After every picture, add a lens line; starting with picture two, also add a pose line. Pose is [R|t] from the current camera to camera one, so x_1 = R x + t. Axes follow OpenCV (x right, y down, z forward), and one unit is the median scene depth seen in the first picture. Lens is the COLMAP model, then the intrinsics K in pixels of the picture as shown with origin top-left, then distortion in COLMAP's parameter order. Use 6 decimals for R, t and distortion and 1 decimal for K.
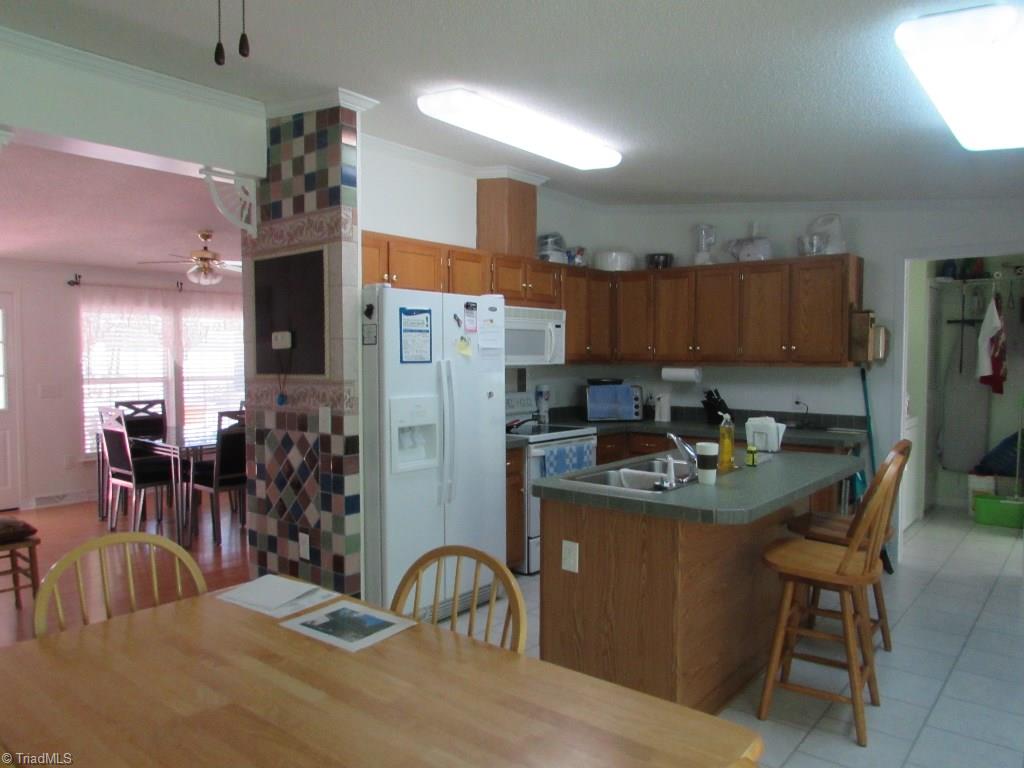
lens RADIAL K [[727.8, 0, 506.9], [0, 727.8, 386.5], [0, 0, 1]] dist [-0.048495, 0.018062]
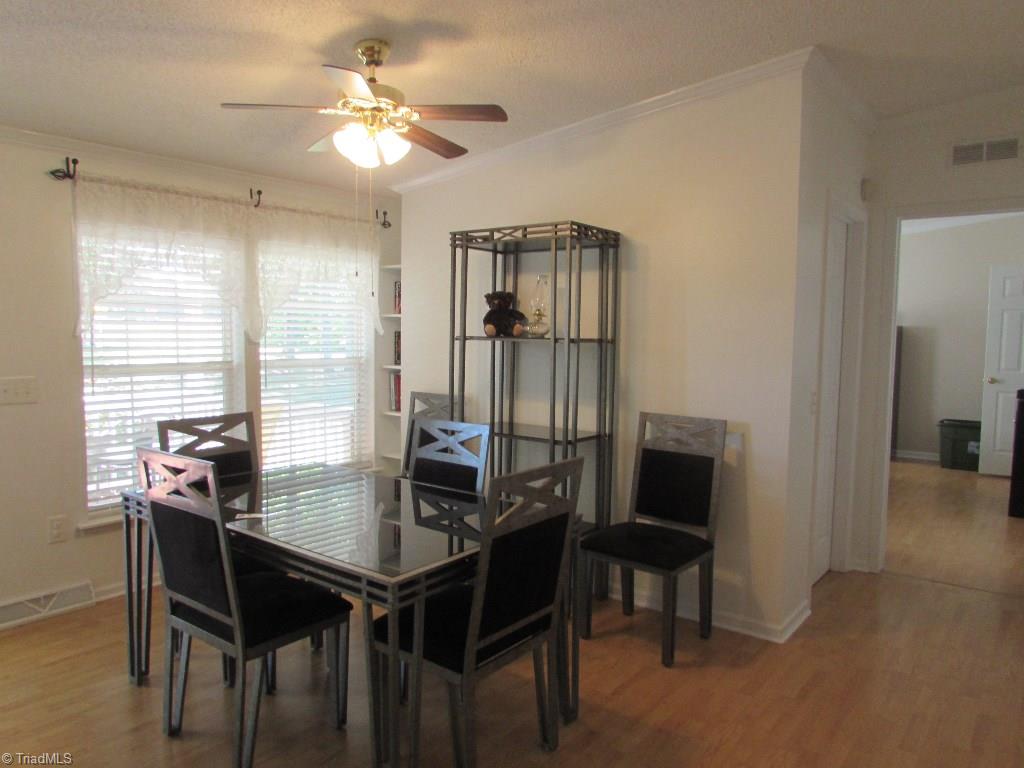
lens RADIAL K [[727.8, 0, 512.5], [0, 727.8, 385.3], [0, 0, 1]] dist [-0.048495, 0.018062]
pose [[0.999337, 0.008519, 0.035407, -0.295393], [-0.009772, 0.999326, 0.035379, -0.018028], [-0.035081, -0.035701, 0.998747, 0.466550]]
